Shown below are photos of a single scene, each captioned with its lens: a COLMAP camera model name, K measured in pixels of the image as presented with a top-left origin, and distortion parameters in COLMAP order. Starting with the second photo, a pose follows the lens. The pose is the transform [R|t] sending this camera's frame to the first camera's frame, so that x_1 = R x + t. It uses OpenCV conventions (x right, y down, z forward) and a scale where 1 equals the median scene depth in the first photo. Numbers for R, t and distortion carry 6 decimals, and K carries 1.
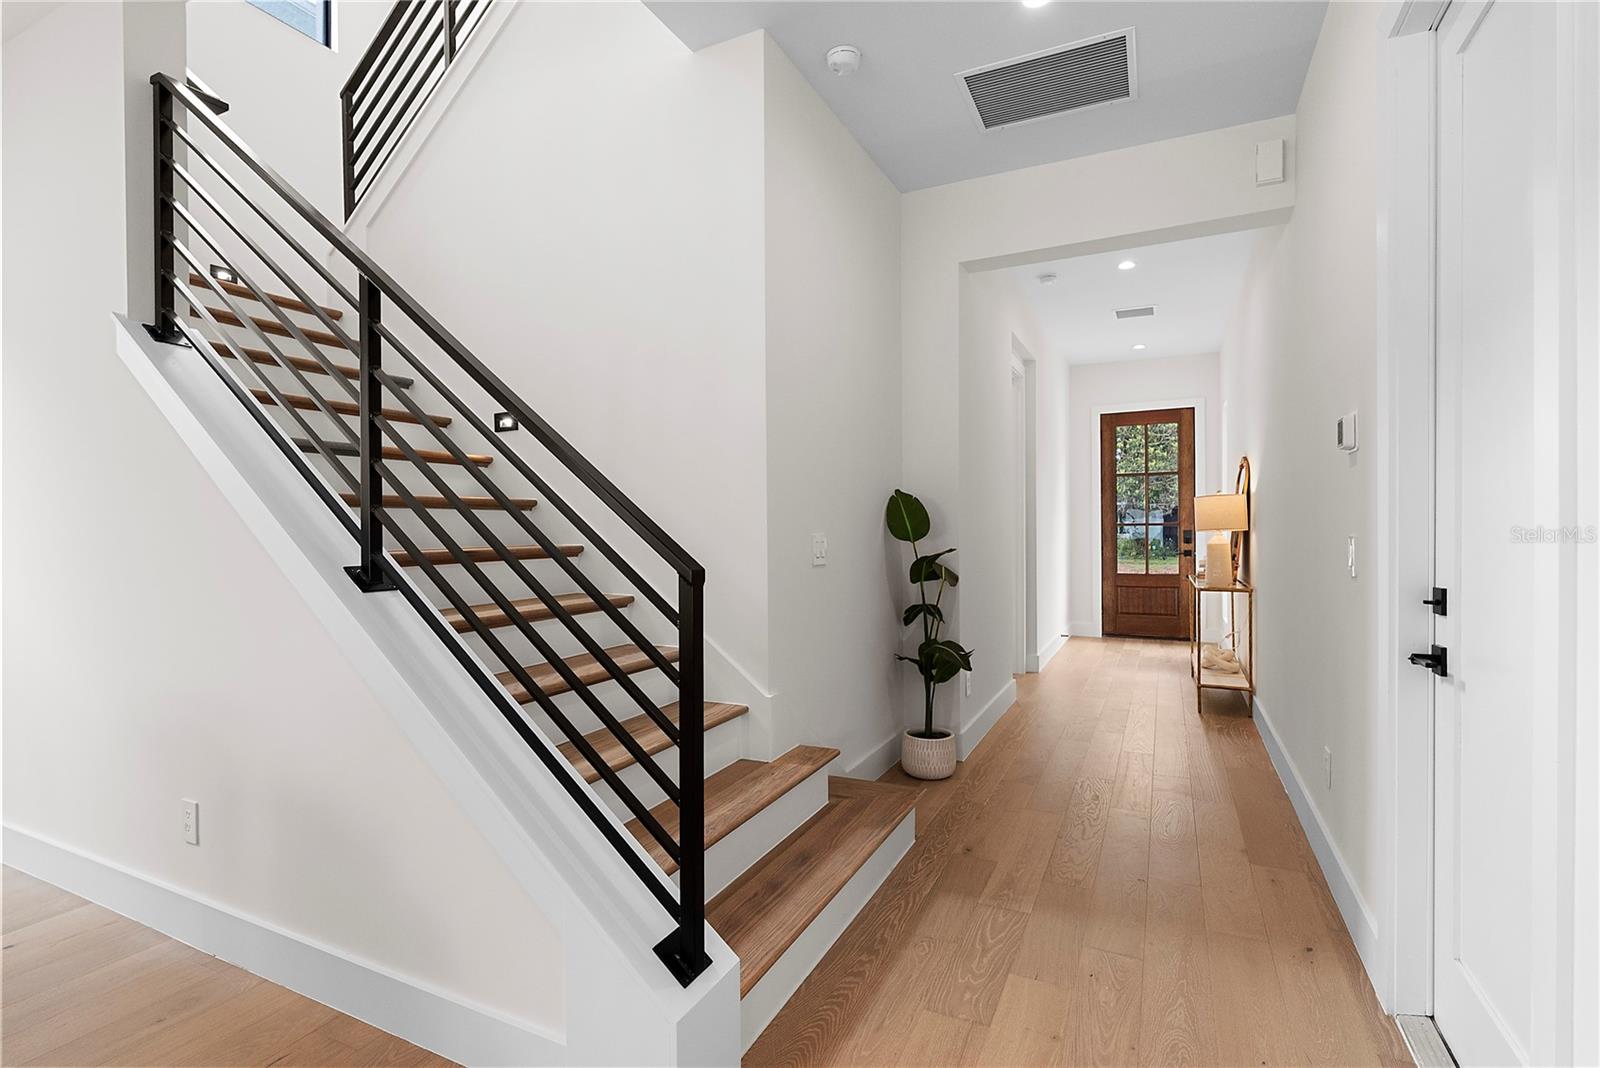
lens RADIAL K [[732.1, 0, 806.4], [0, 732.1, 536.2], [0, 0, 1]] dist [-0.003117, -0.000162]
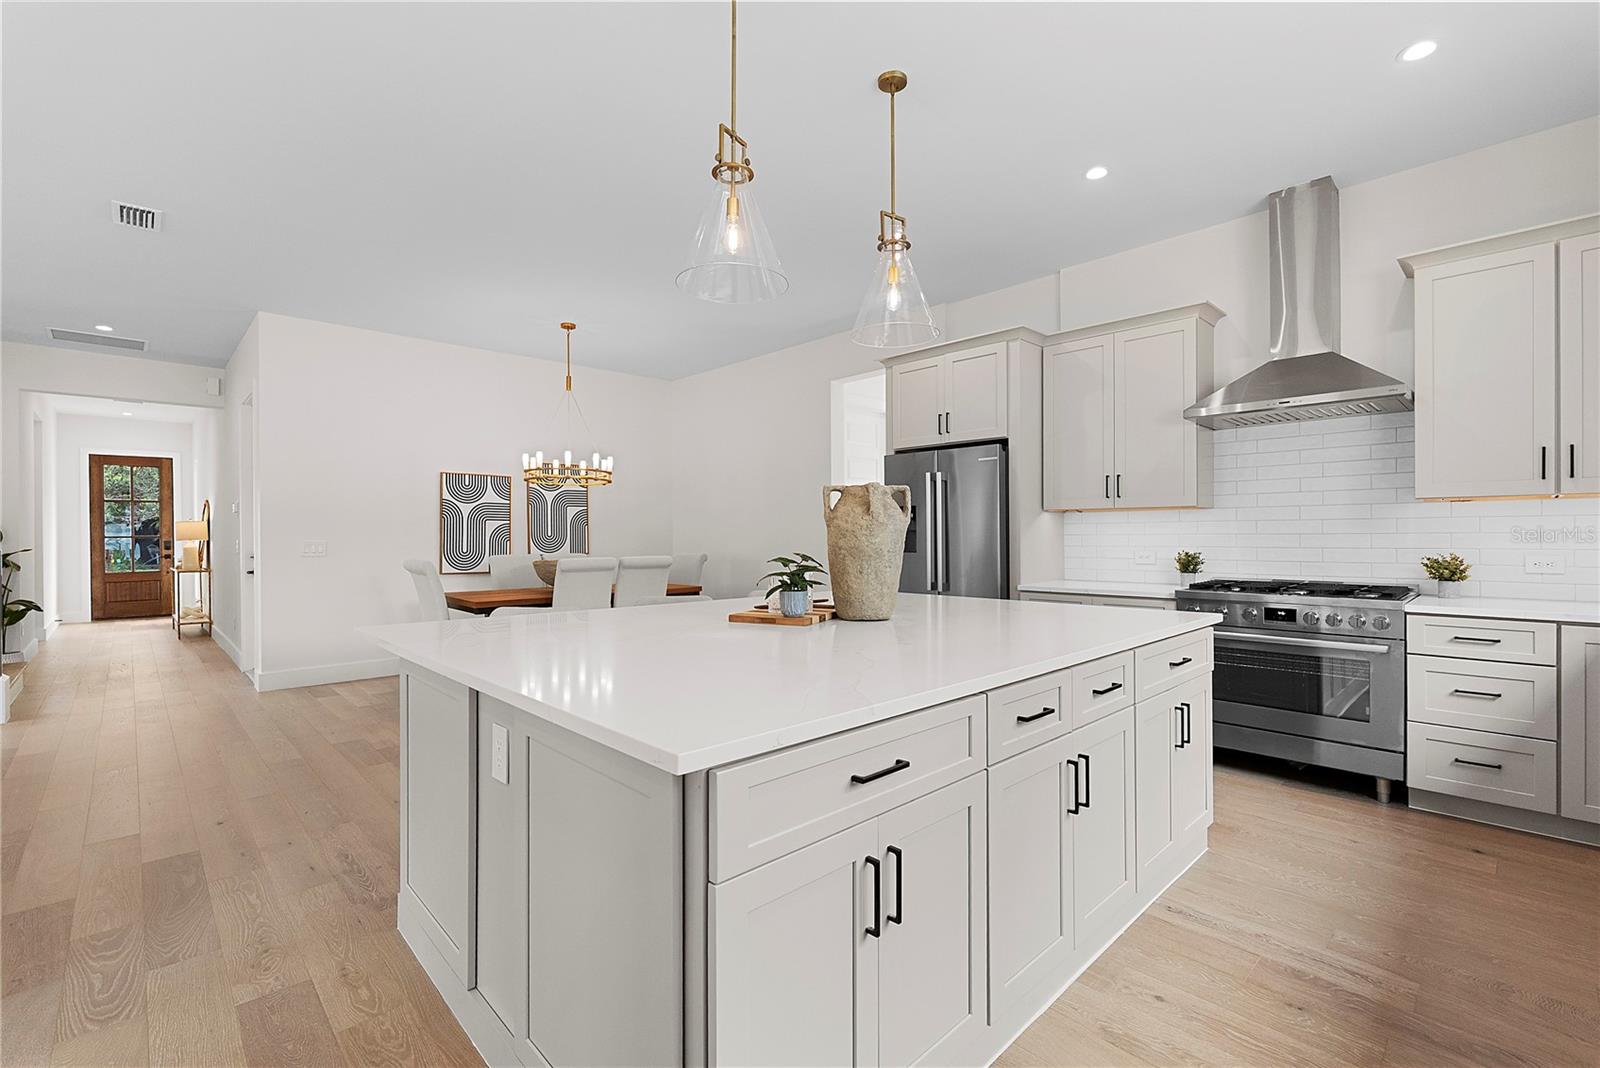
lens RADIAL K [[709.2, 0, 797.5], [0, 709.2, 537.7], [0, 0, 1]] dist [0.004462, 0.000366]
pose [[0.347434, 0.001723, 0.937703, -0.380129], [0.012843, 0.999896, -0.006595, 0.010847], [-0.937616, 0.014334, 0.347376, -0.683876]]
